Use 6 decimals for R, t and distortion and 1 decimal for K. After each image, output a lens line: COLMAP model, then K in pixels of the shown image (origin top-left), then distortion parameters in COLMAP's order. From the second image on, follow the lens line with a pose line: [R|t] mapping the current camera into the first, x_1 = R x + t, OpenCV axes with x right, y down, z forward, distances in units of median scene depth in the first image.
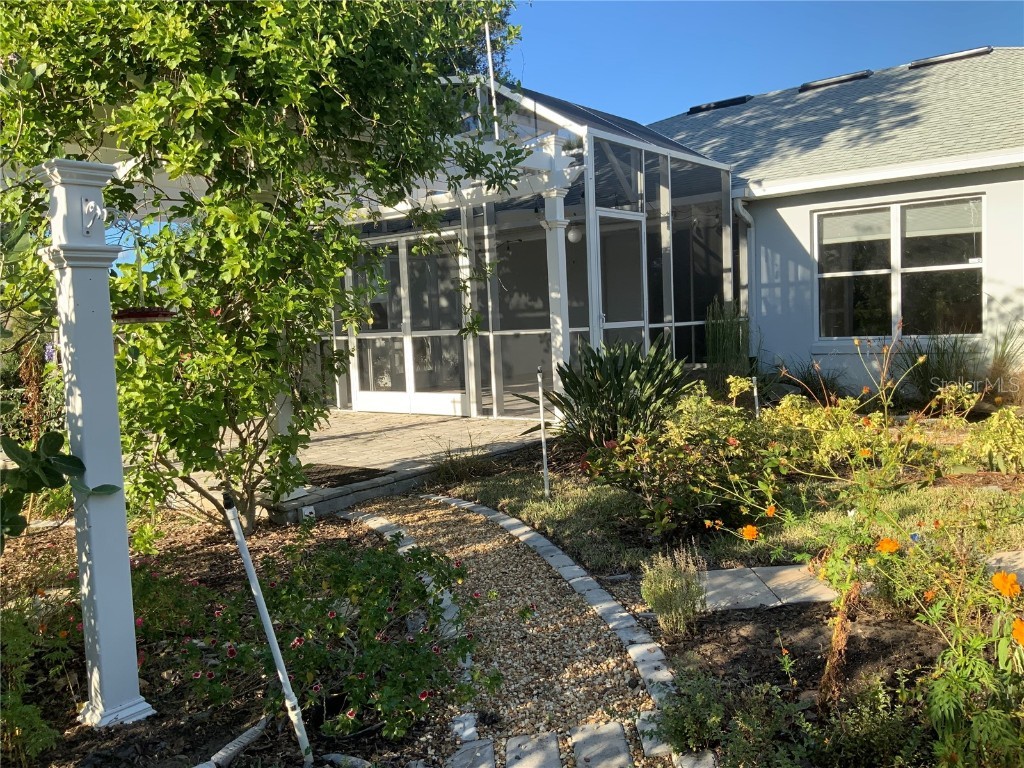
lens RADIAL K [[844.5, 0, 512.0], [0, 844.5, 384.0], [0, 0, 1]] dist [0.090649, -0.165603]
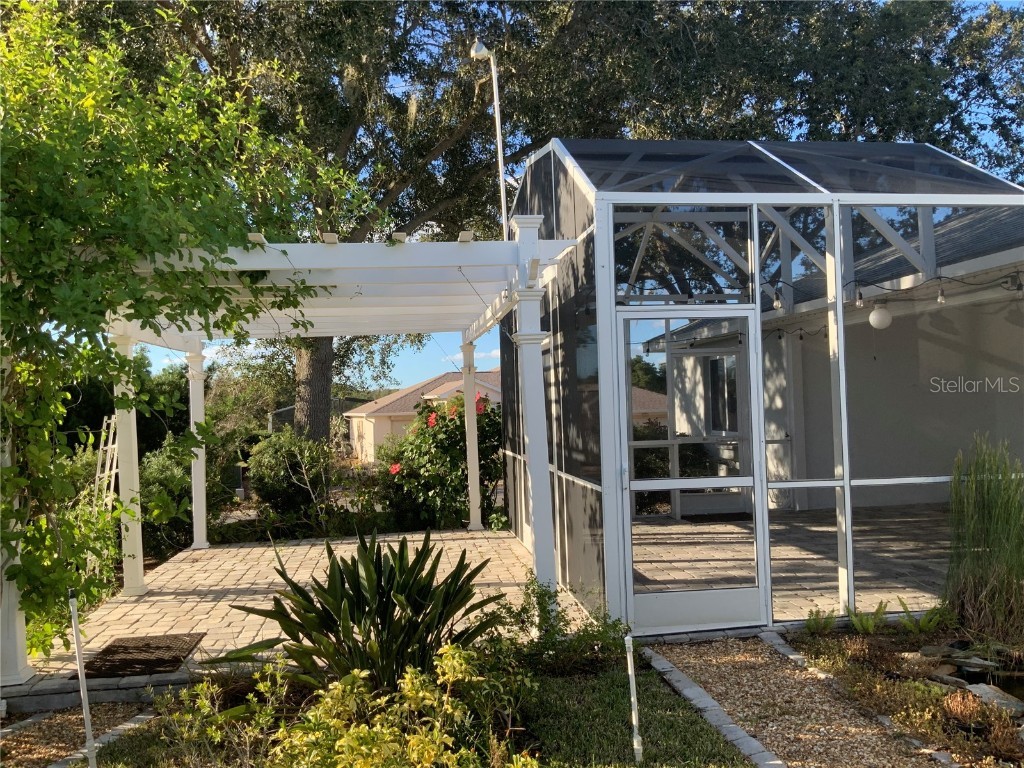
lens RADIAL K [[844.5, 0, 512.0], [0, 844.5, 384.0], [0, 0, 1]] dist [0.090649, -0.165603]
pose [[0.712769, 0.009467, -0.701335, 0.394951], [-0.058511, 0.997226, -0.046004, -0.087634], [0.698954, 0.073826, 0.711346, 0.367457]]
